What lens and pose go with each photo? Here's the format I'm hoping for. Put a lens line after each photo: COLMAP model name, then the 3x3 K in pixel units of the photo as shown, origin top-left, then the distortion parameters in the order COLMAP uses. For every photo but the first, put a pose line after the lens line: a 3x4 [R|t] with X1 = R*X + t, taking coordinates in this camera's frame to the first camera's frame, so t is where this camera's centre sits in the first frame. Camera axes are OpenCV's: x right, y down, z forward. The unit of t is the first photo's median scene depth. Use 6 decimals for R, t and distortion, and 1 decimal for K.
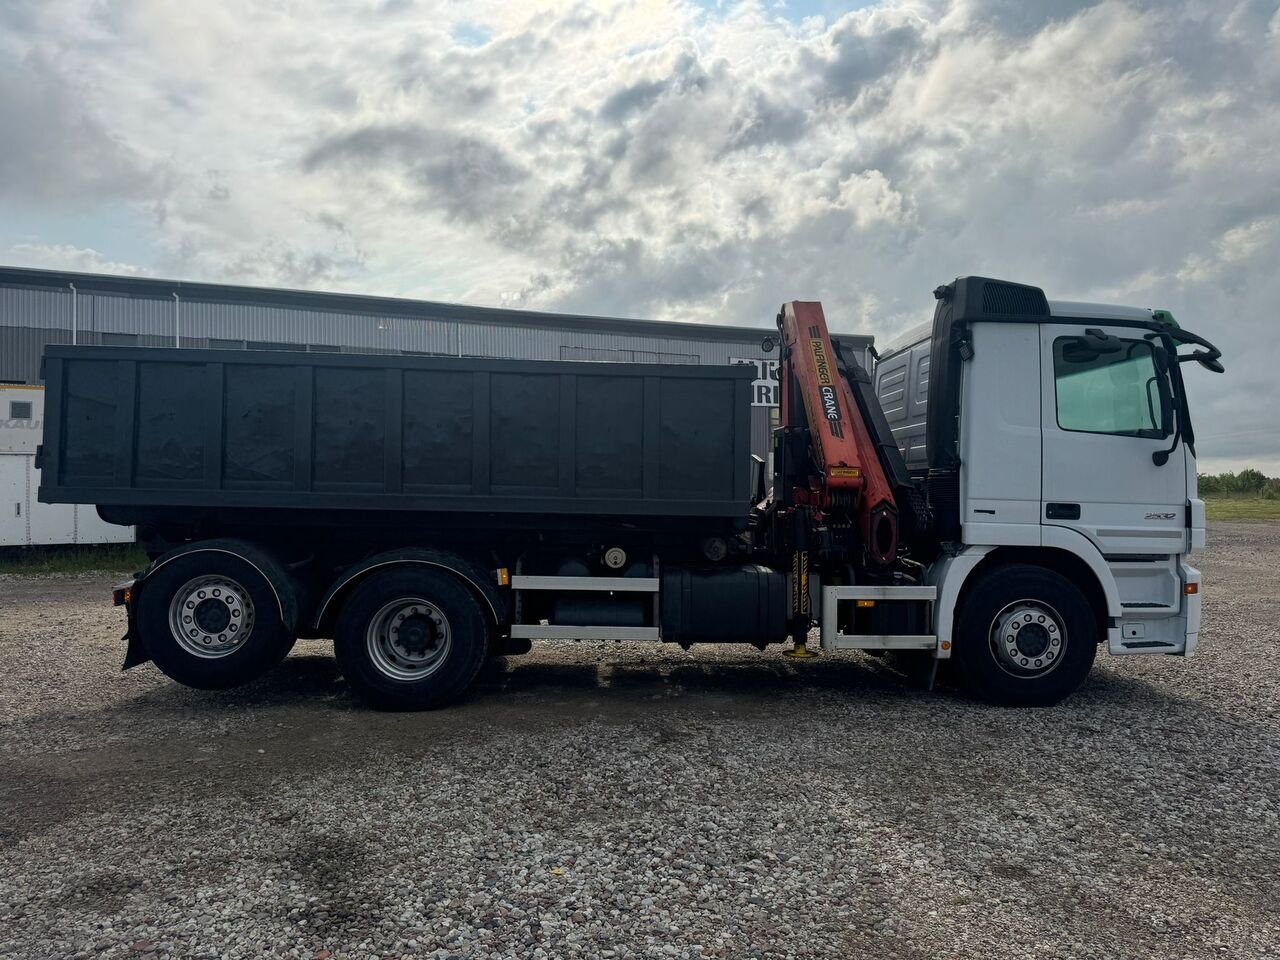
lens RADIAL K [[893.5, 0, 634.6], [0, 893.5, 482.0], [0, 0, 1]] dist [0.061852, -0.084000]
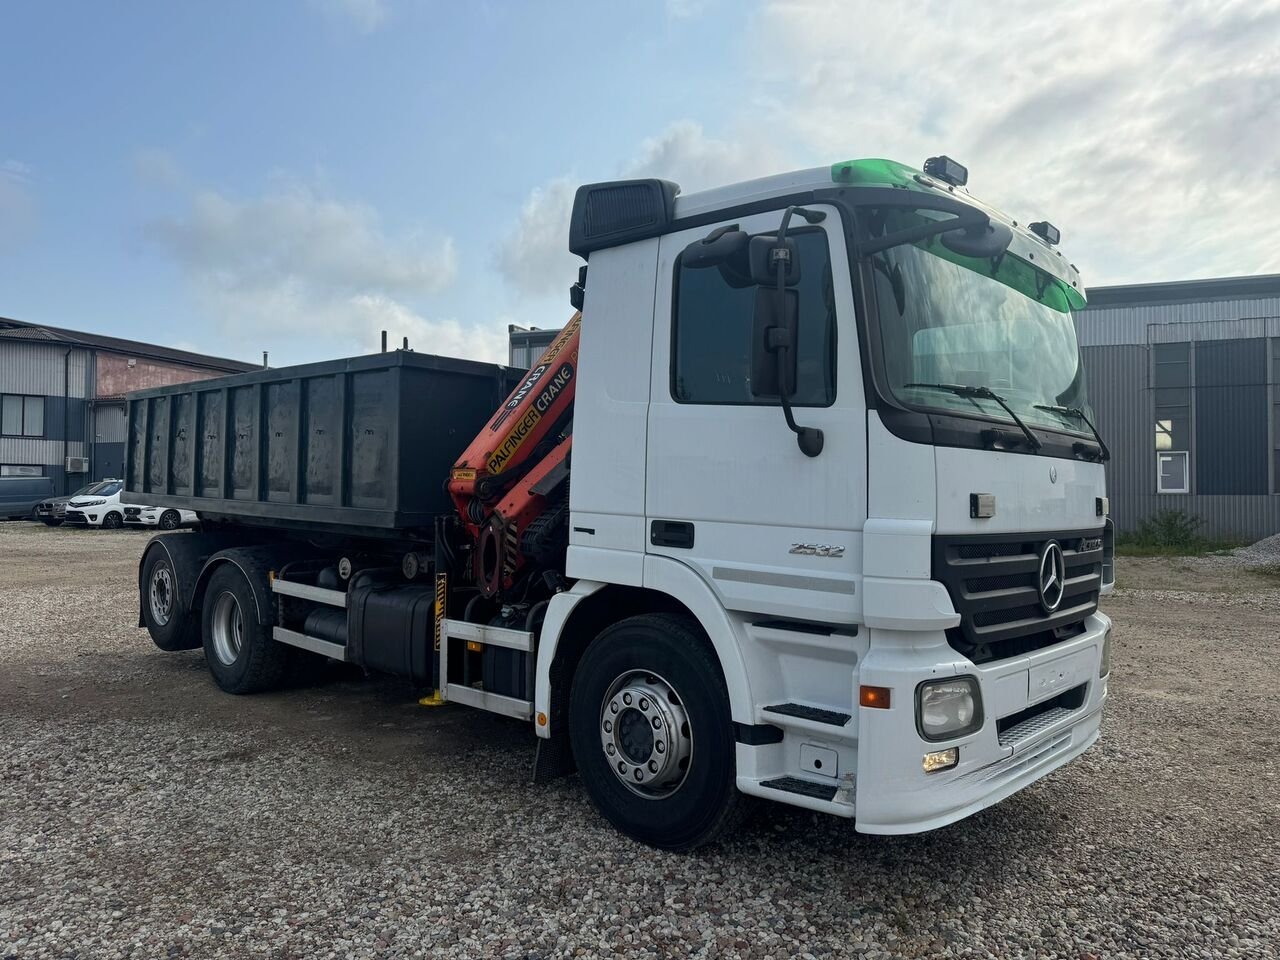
lens RADIAL K [[893.5, 0, 634.6], [0, 893.5, 482.0], [0, 0, 1]] dist [0.061852, -0.084000]
pose [[0.702021, -0.009387, -0.712094, 0.893375], [0.001840, 0.999934, -0.011367, 0.004039], [0.712153, 0.006669, 0.701992, 0.555910]]
